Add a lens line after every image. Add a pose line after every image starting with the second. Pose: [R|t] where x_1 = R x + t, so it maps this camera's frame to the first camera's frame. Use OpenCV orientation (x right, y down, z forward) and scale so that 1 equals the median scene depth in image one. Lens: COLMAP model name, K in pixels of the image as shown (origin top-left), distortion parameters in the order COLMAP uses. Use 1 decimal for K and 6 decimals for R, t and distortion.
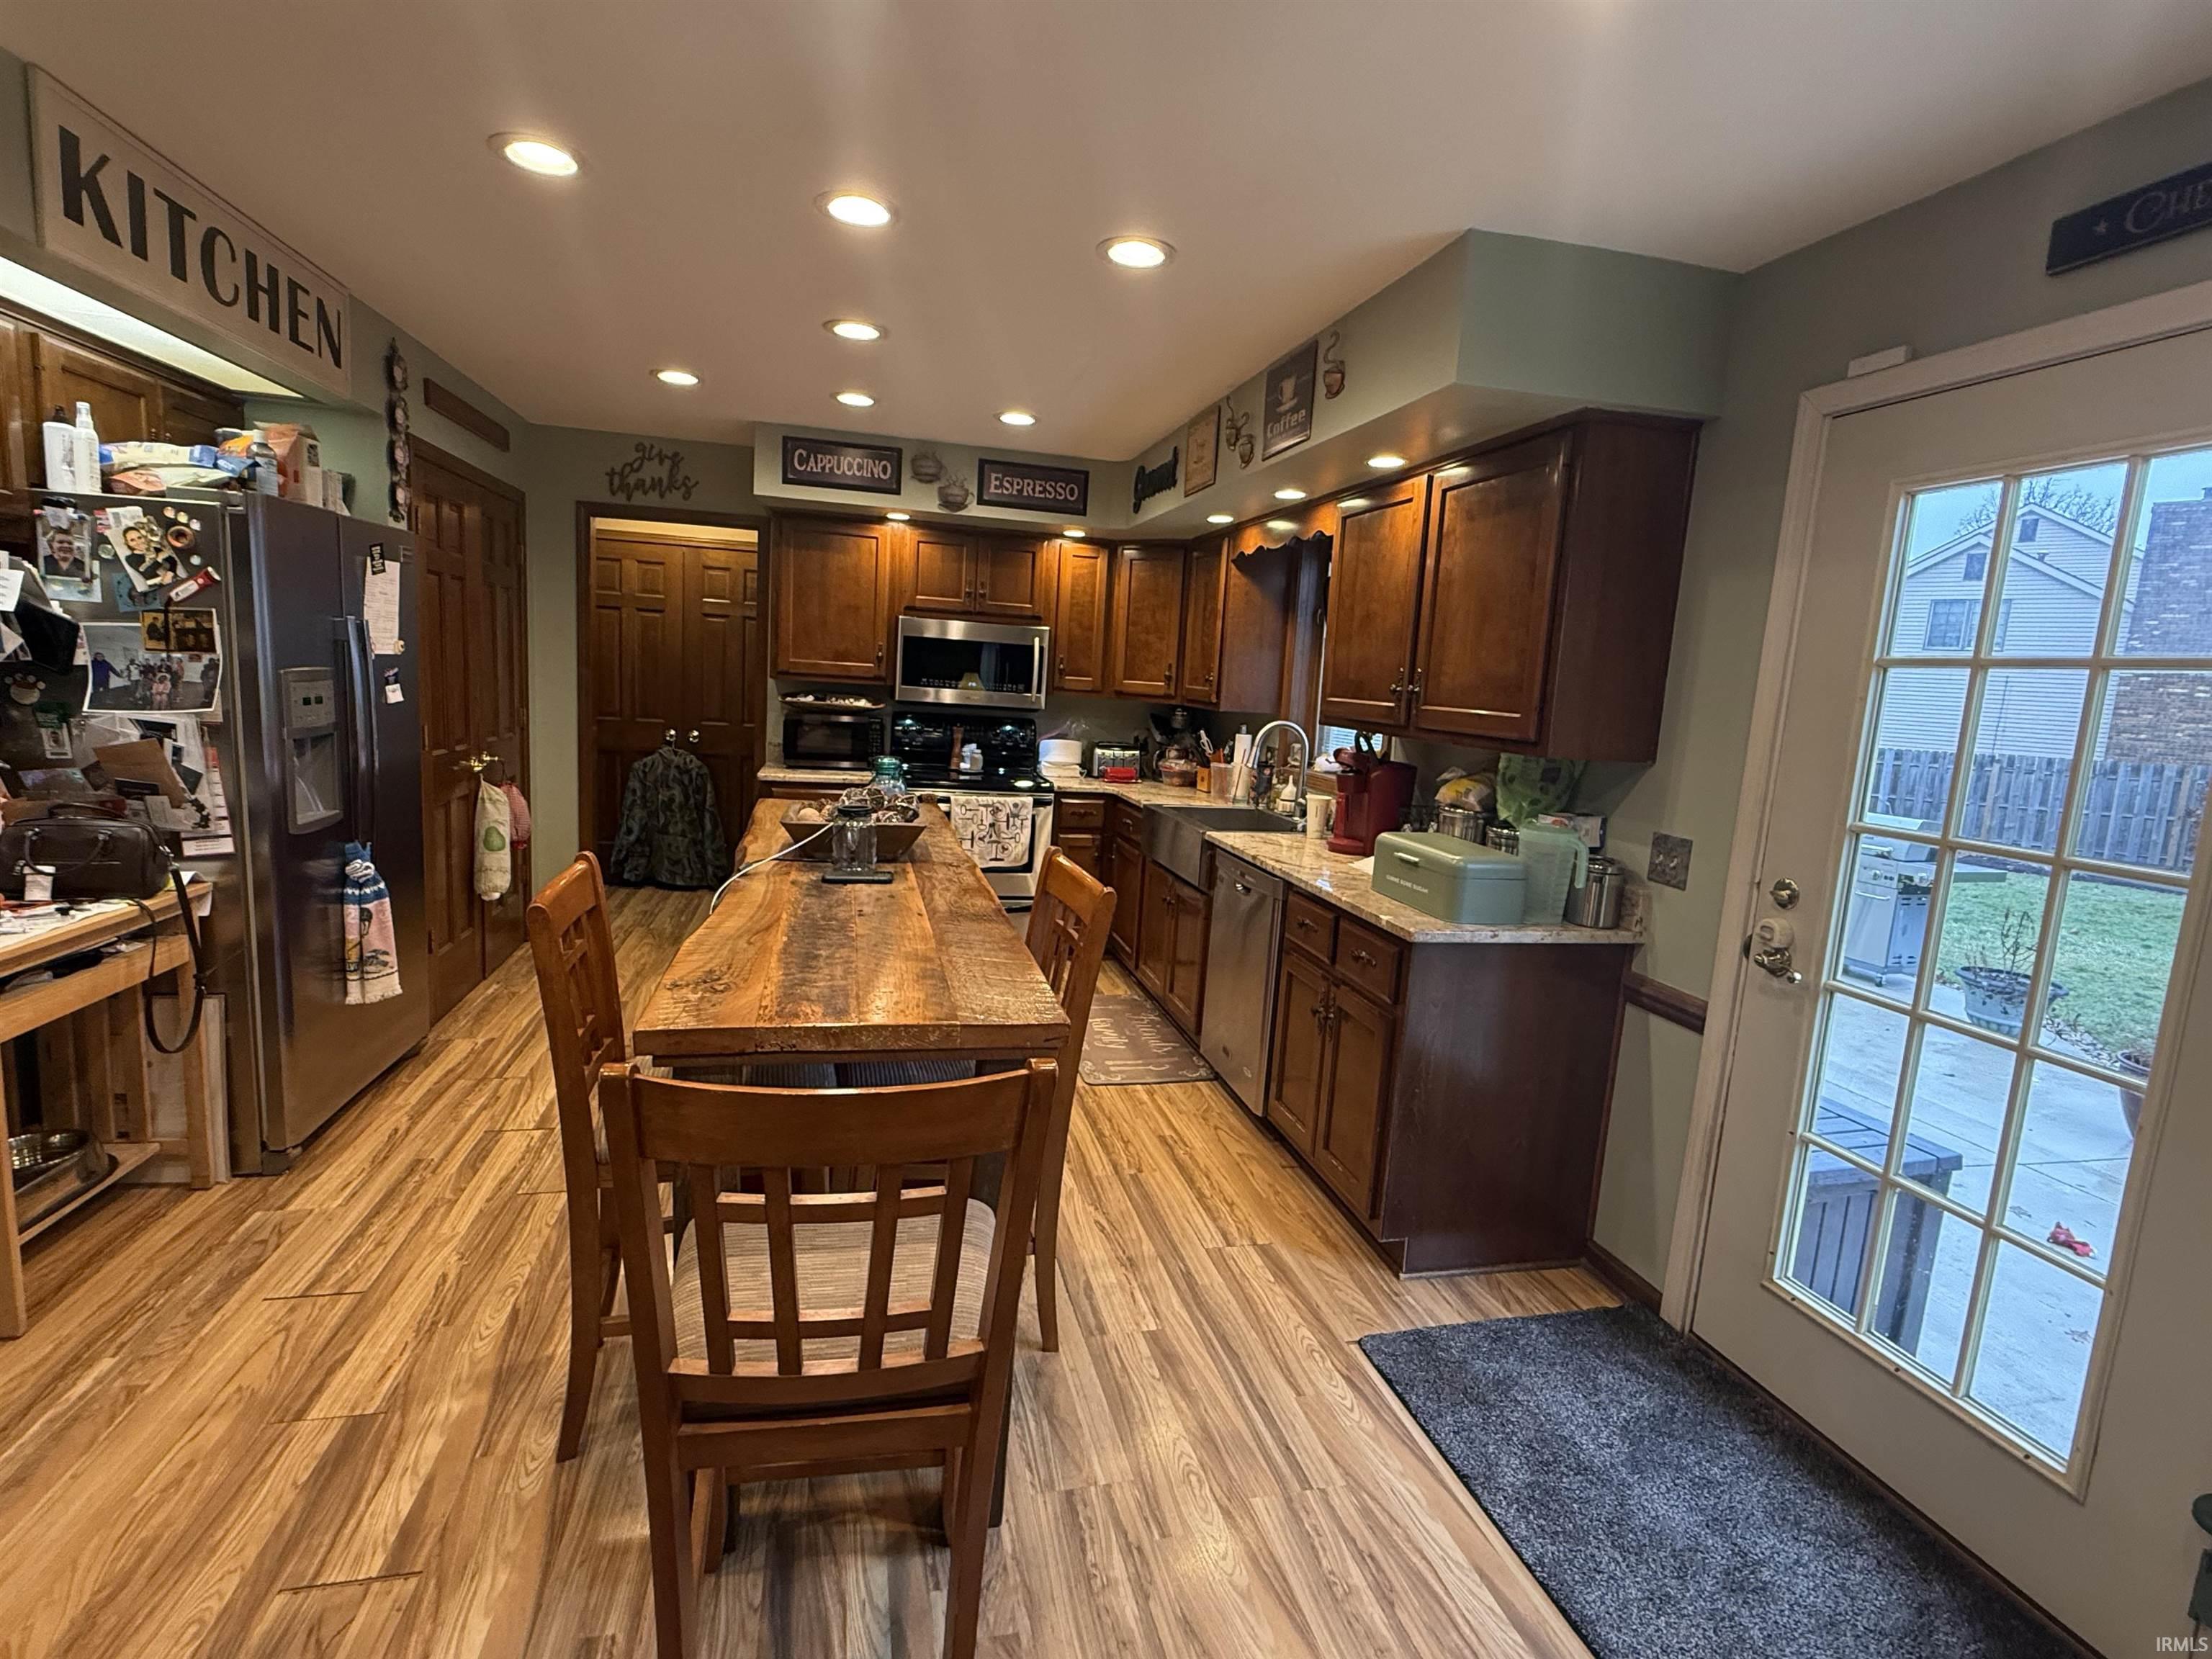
lens RADIAL K [[1050.5, 0, 1084.3], [0, 1050.5, 822.8], [0, 0, 1]] dist [0.001005, 0.000005]
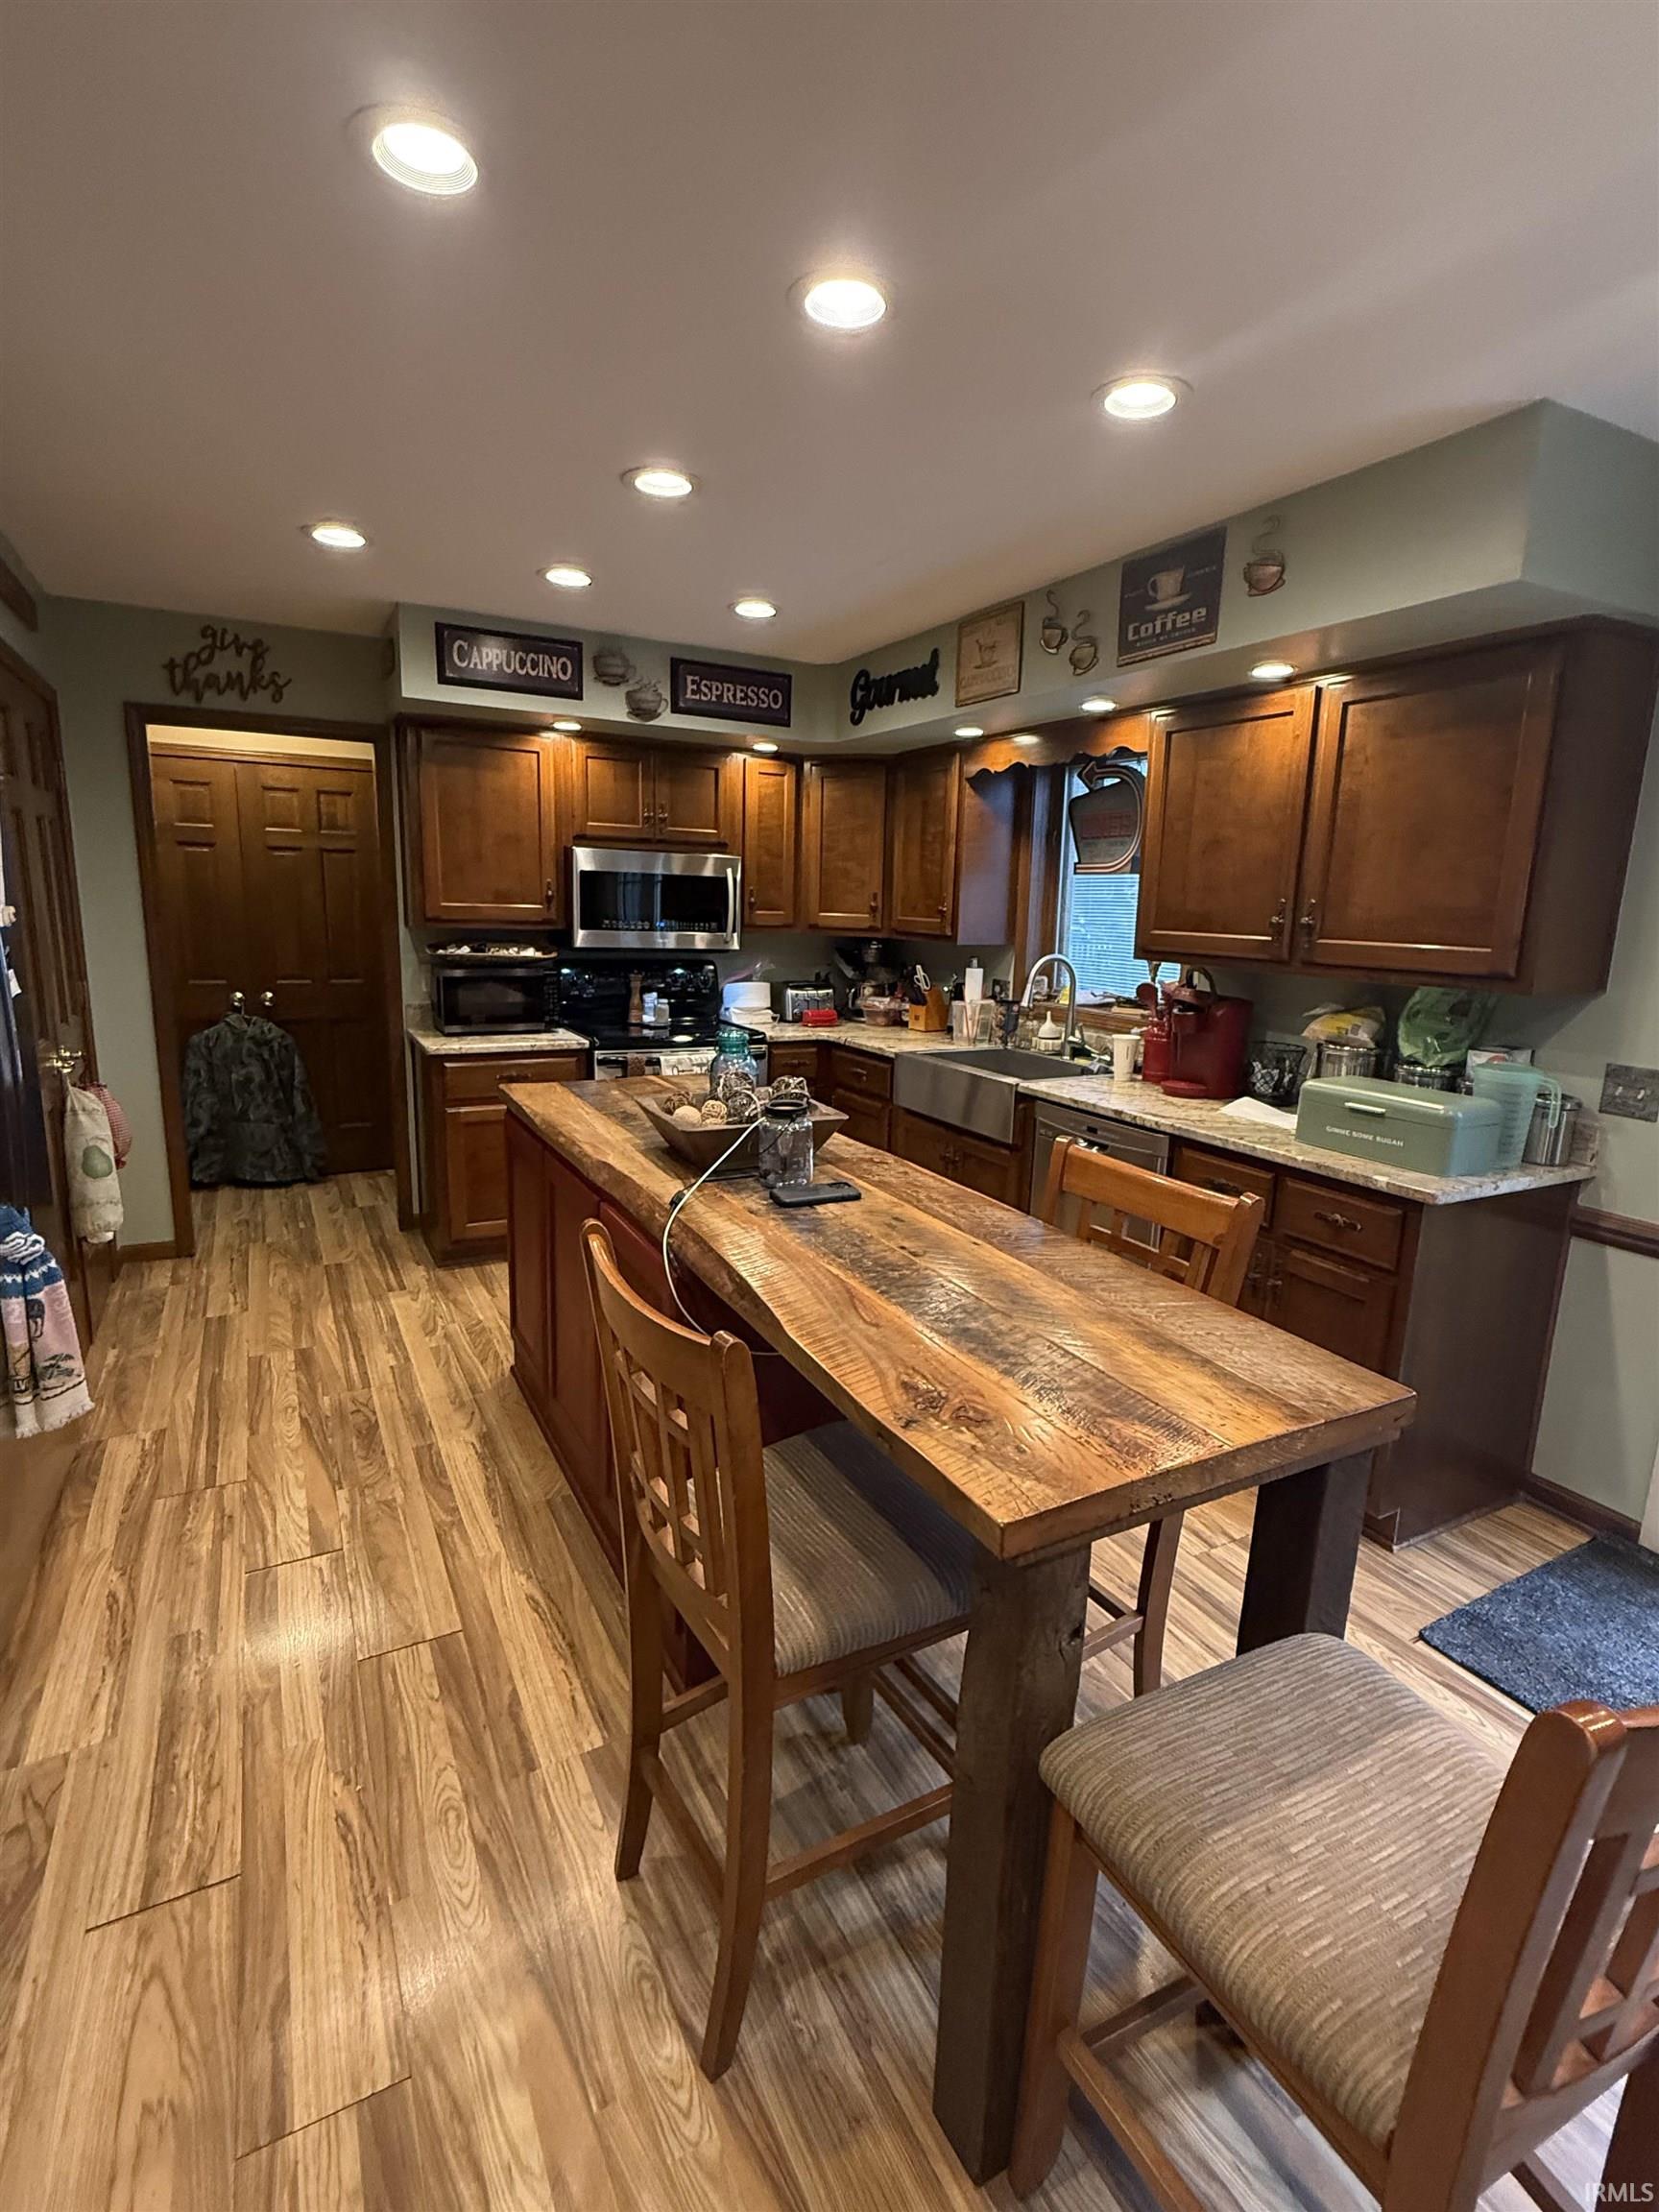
lens RADIAL K [[1050.5, 0, 835.6], [0, 1050.5, 1107.0], [0, 0, 1]] dist [0.001005, 0.000005]
pose [[0.963948, -0.084191, 0.252420, -0.239555], [0.067845, 0.995037, 0.072792, -0.042514], [-0.257296, -0.053042, 0.964876, 0.142439]]
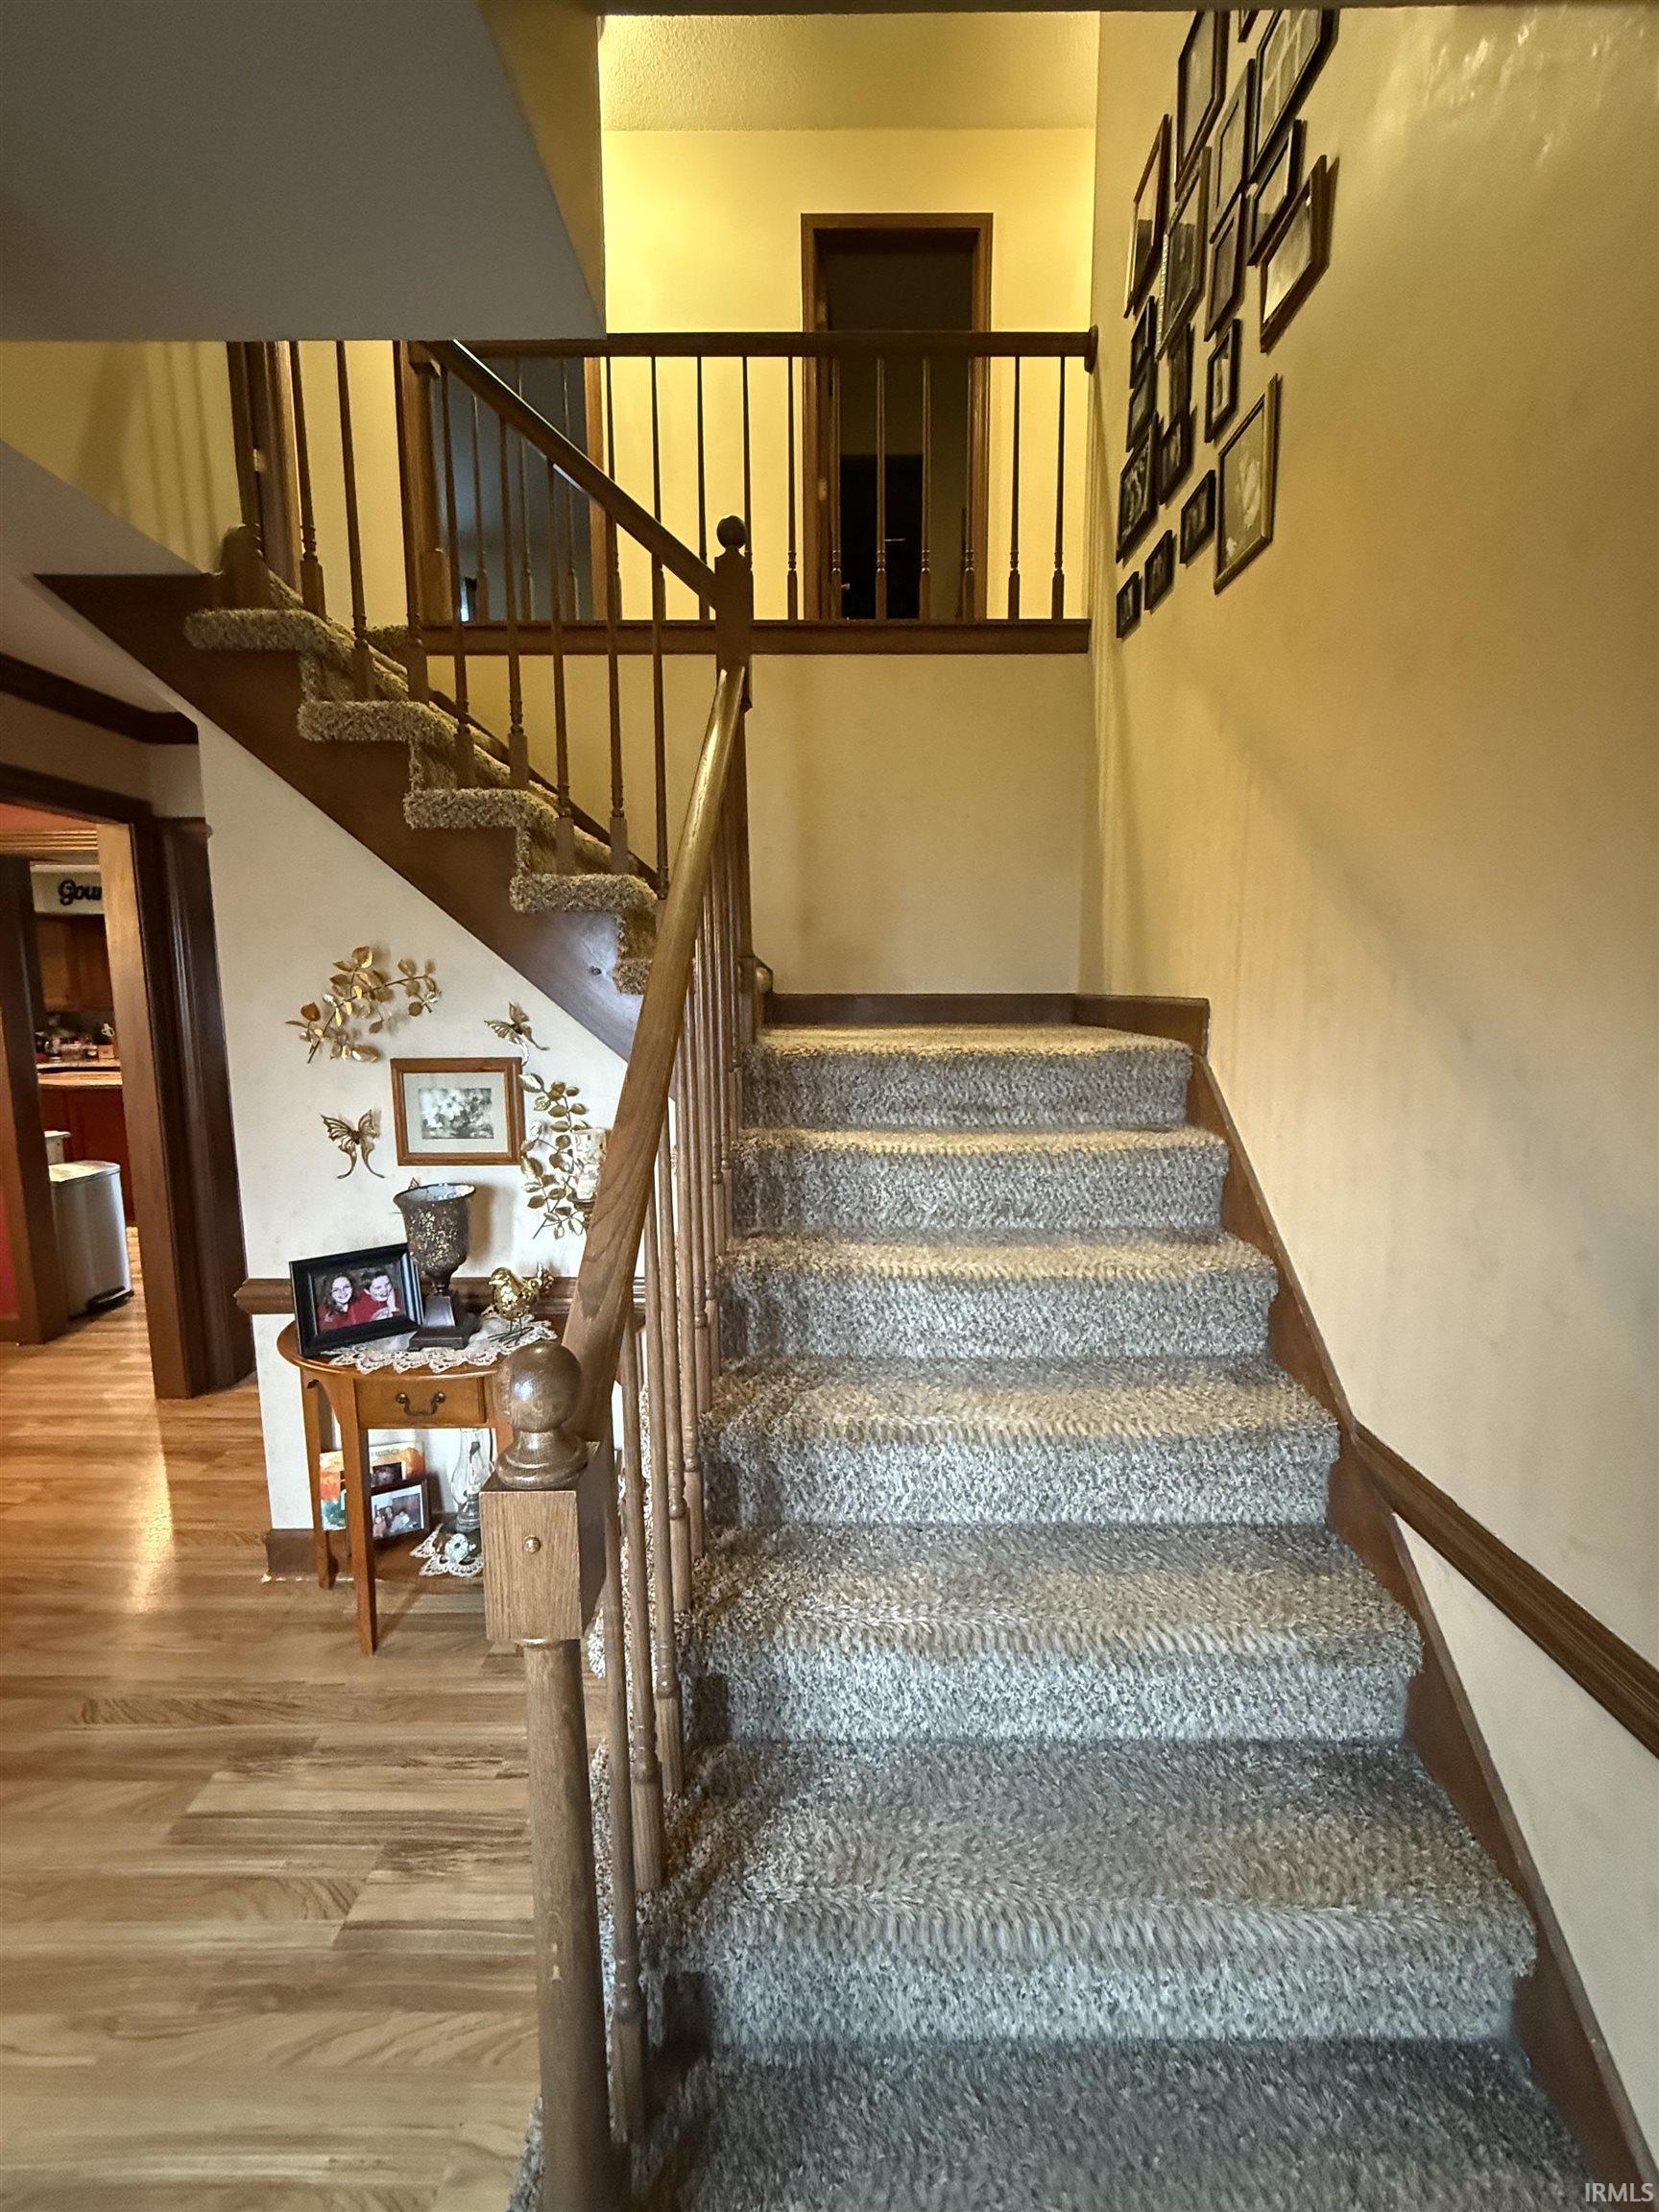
lens RADIAL K [[891.7, 0, 833.2], [0, 891.7, 1106.5], [0, 0, 1]] dist [-0.000009, -0.000002]
pose [[0.222787, -0.186368, 0.956887, -1.295152], [0.157090, 0.975592, 0.153436, 0.014348], [-0.962127, 0.116134, 0.246626, -0.654454]]
